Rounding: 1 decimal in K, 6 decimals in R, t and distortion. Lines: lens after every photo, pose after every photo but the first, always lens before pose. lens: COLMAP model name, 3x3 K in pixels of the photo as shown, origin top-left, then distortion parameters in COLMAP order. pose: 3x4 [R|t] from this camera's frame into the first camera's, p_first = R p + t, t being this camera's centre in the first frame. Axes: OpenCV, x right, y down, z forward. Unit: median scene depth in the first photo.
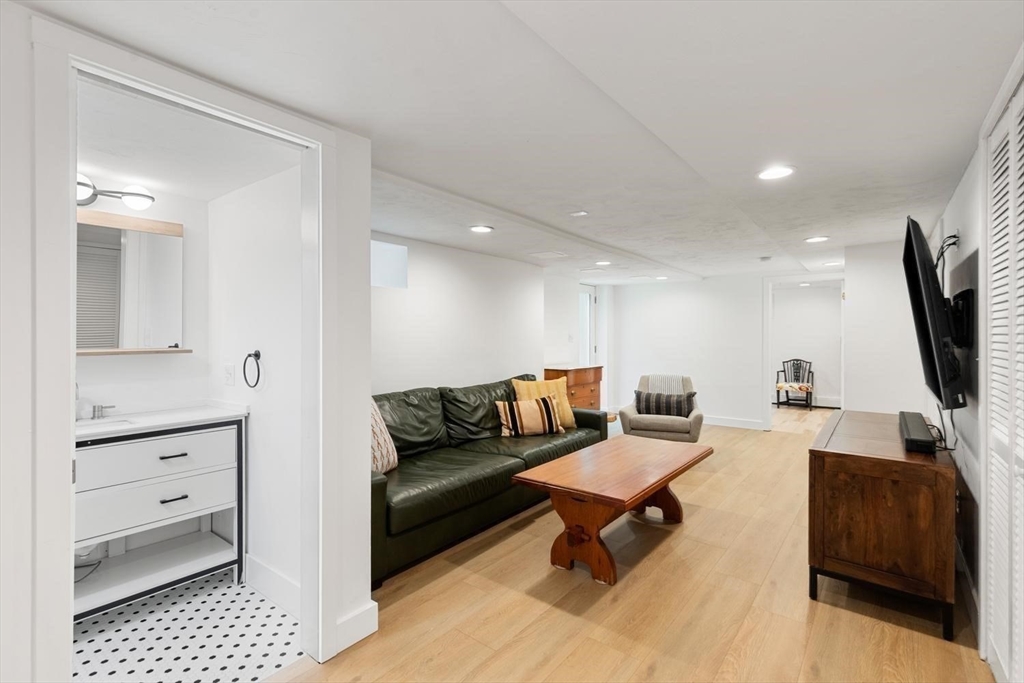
lens RADIAL K [[464.5, 0, 511.6], [0, 464.5, 330.3], [0, 0, 1]] dist [0.002597, -0.000589]
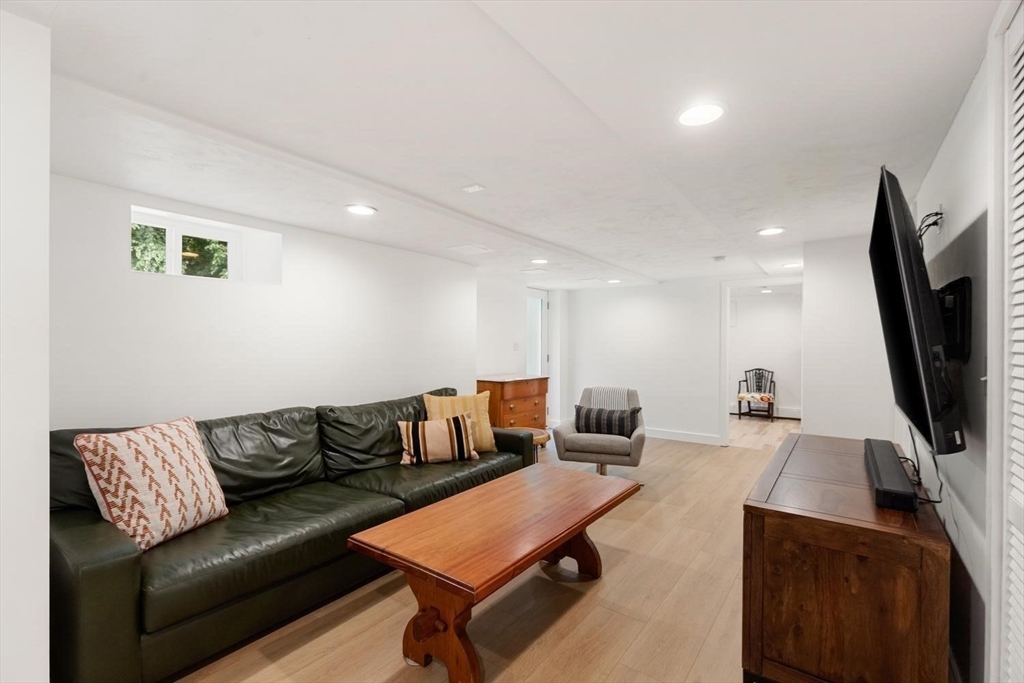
lens RADIAL K [[455.5, 0, 510.8], [0, 455.5, 339.2], [0, 0, 1]] dist [-0.003486, -0.000681]
pose [[0.999185, 0.002400, 0.040300, 0.177569], [-0.002443, 0.999997, 0.001015, 0.003857], [-0.040297, -0.001113, 0.999187, 0.224088]]
